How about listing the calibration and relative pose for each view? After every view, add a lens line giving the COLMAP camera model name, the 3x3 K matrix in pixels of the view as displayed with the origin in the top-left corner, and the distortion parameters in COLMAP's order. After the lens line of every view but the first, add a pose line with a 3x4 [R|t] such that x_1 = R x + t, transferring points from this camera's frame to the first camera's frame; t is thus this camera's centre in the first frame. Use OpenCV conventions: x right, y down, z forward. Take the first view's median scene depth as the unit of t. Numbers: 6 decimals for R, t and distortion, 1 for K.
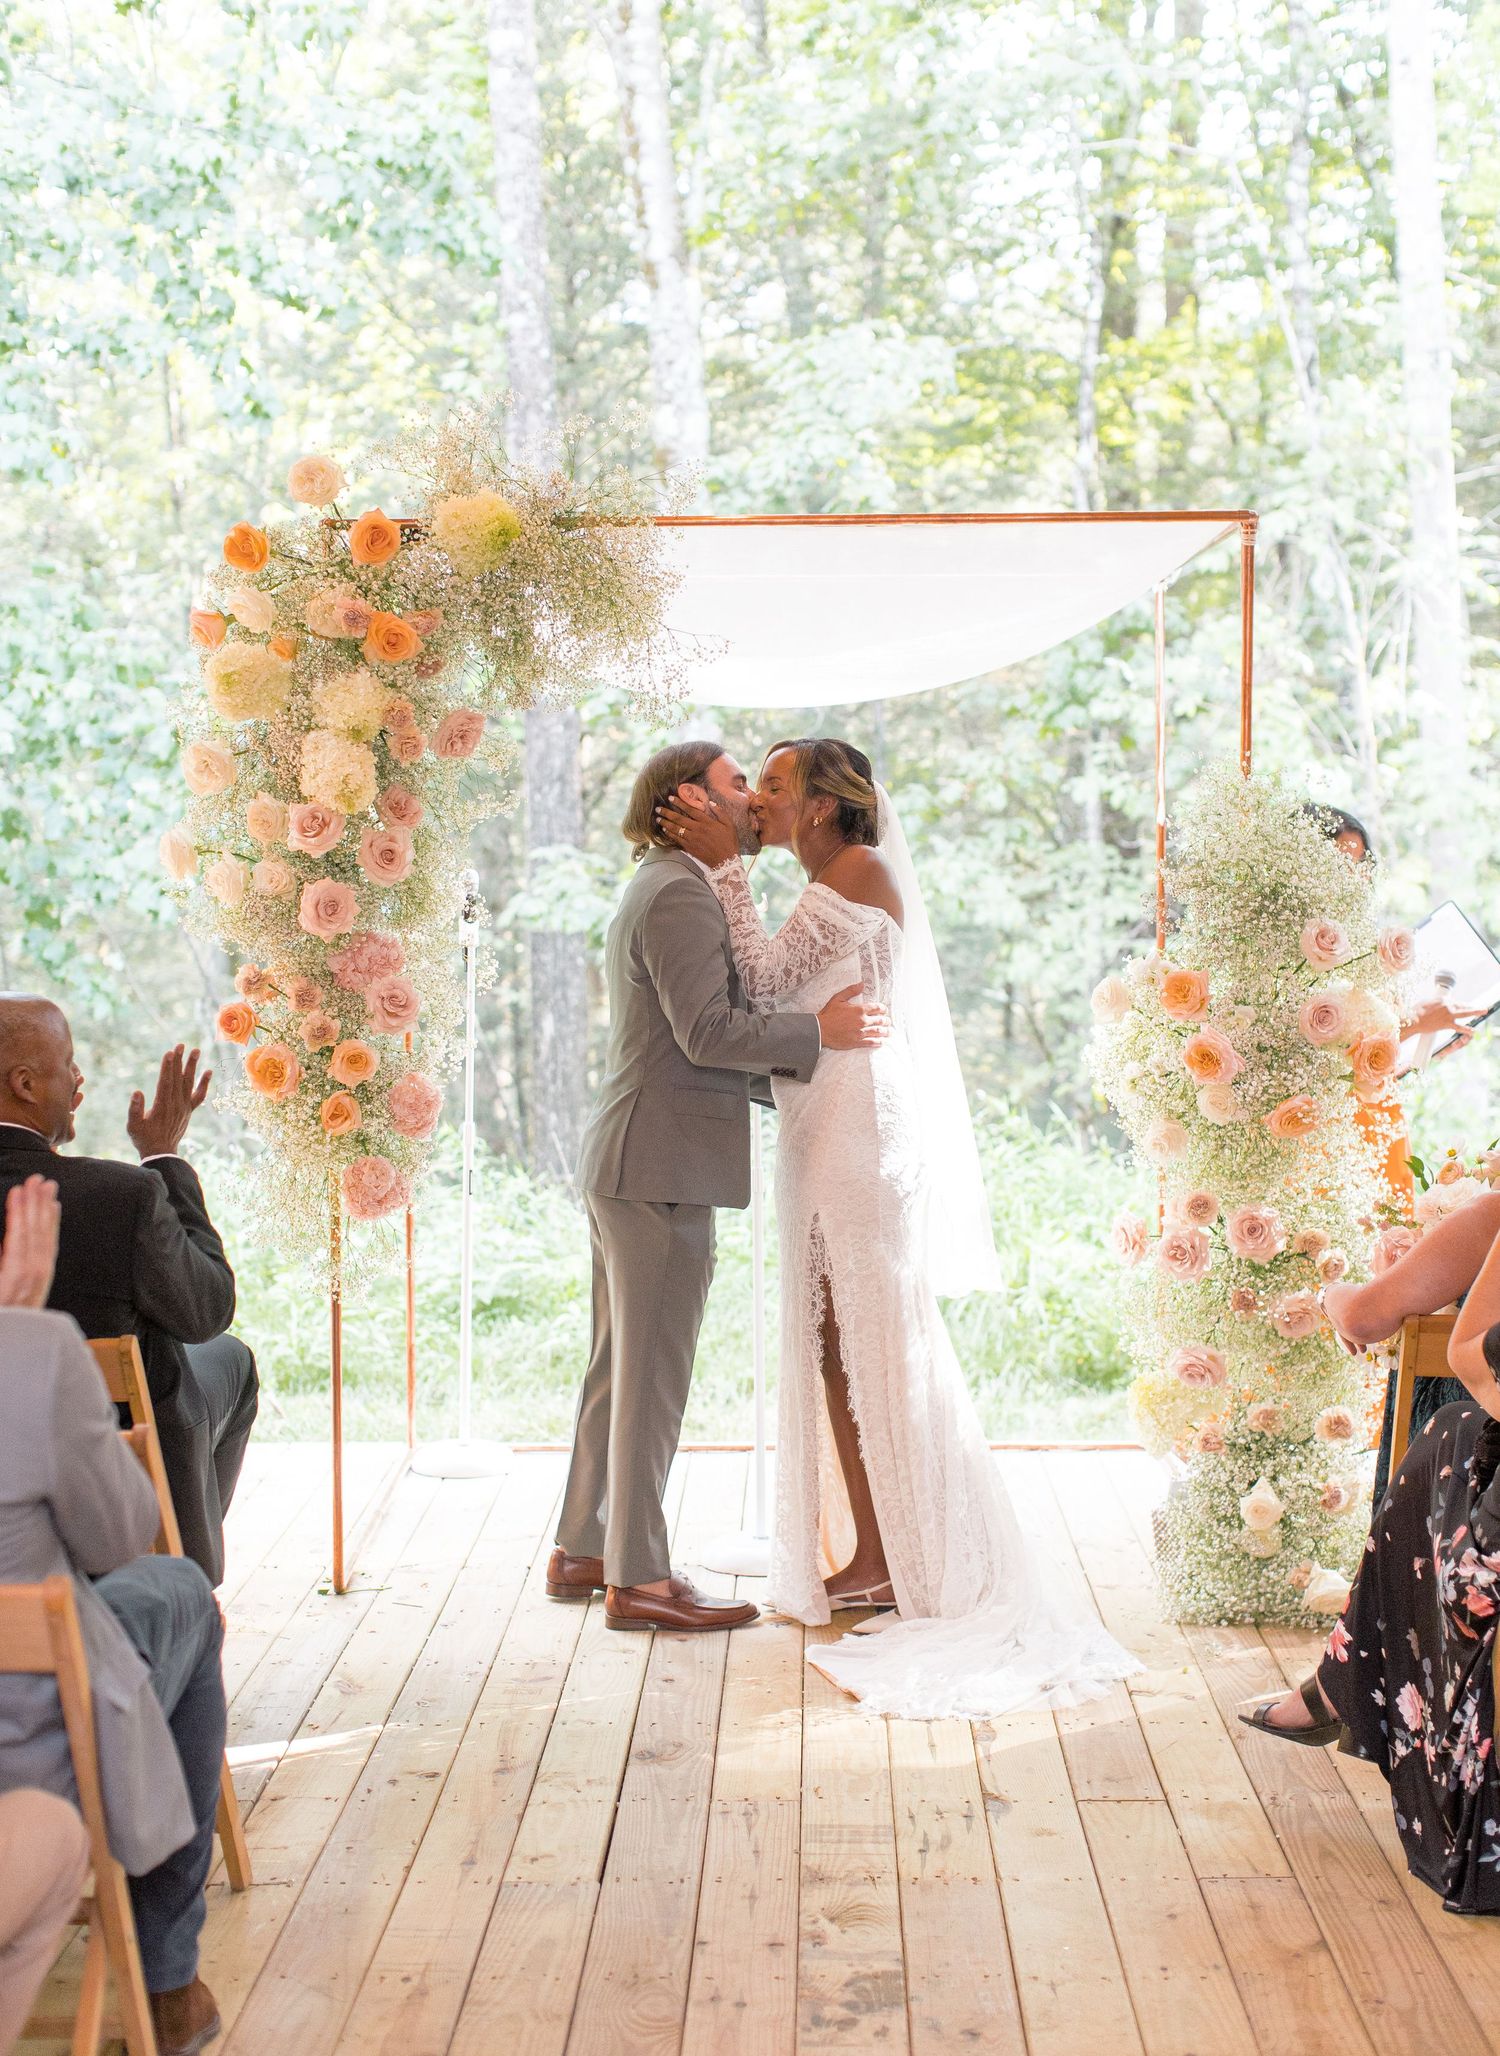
lens RADIAL K [[3120.5, 0, 700.2], [0, 3120.5, 1023.4], [0, 0, 1]] dist [0.116623, -0.008658]
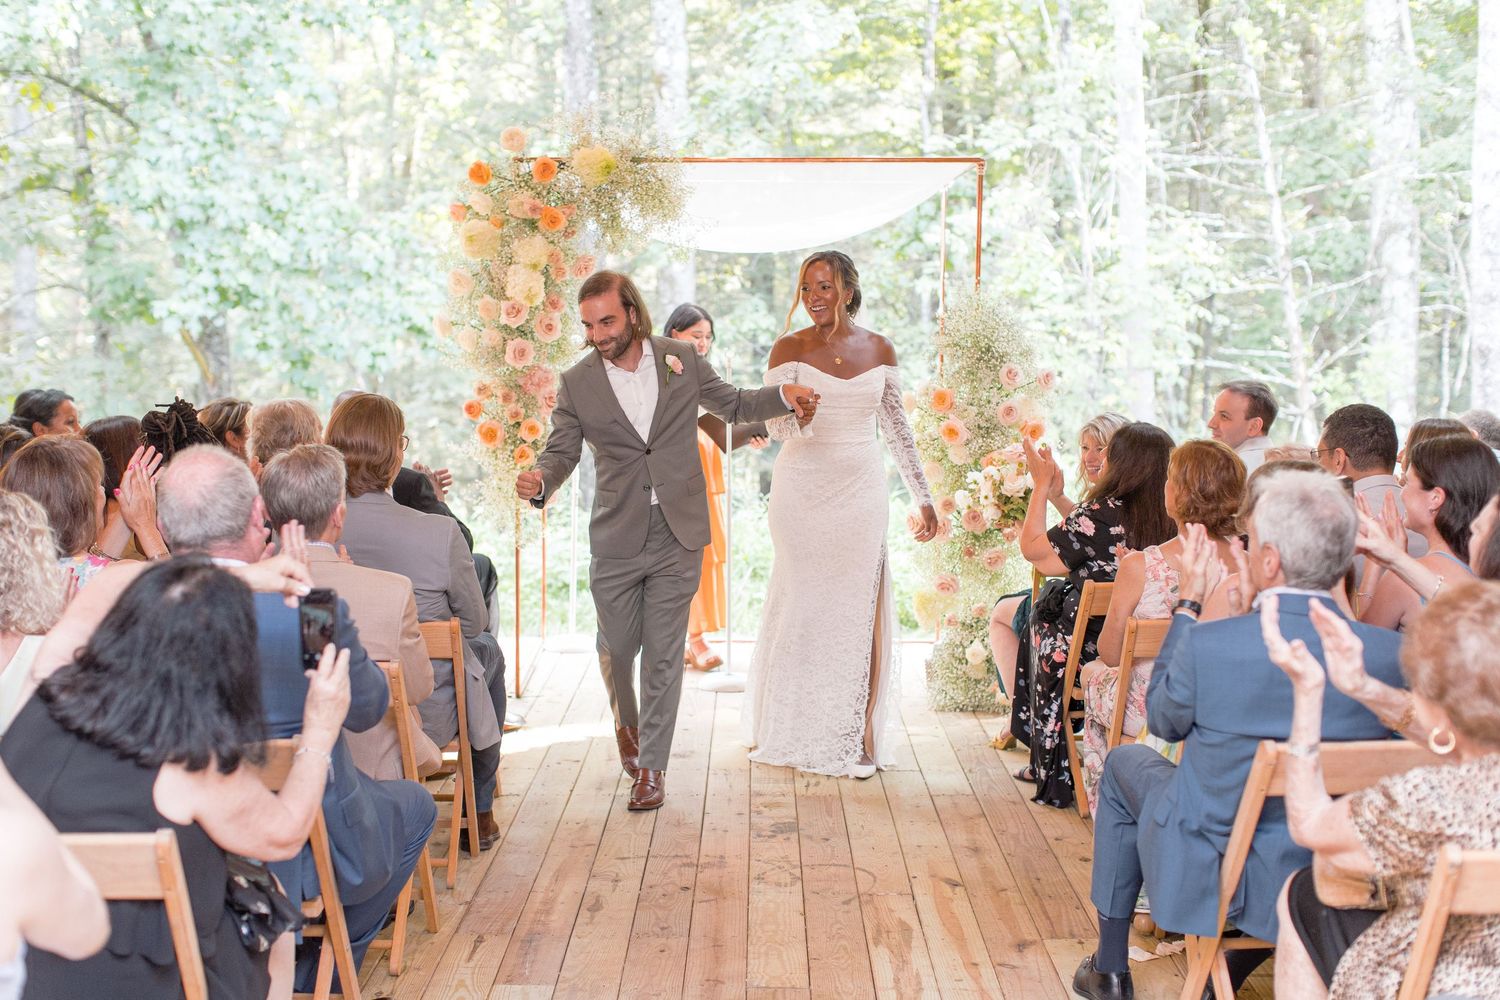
lens RADIAL K [[2103.7, 0, 722.6], [0, 2103.7, 499.1], [0, 0, 1]] dist [0.200313, 0.006014]
pose [[0.999667, 0.008937, 0.024206, -0.019830], [-0.009536, 0.999648, 0.024764, 0.022279], [-0.023976, -0.024986, 0.999400, -0.363531]]
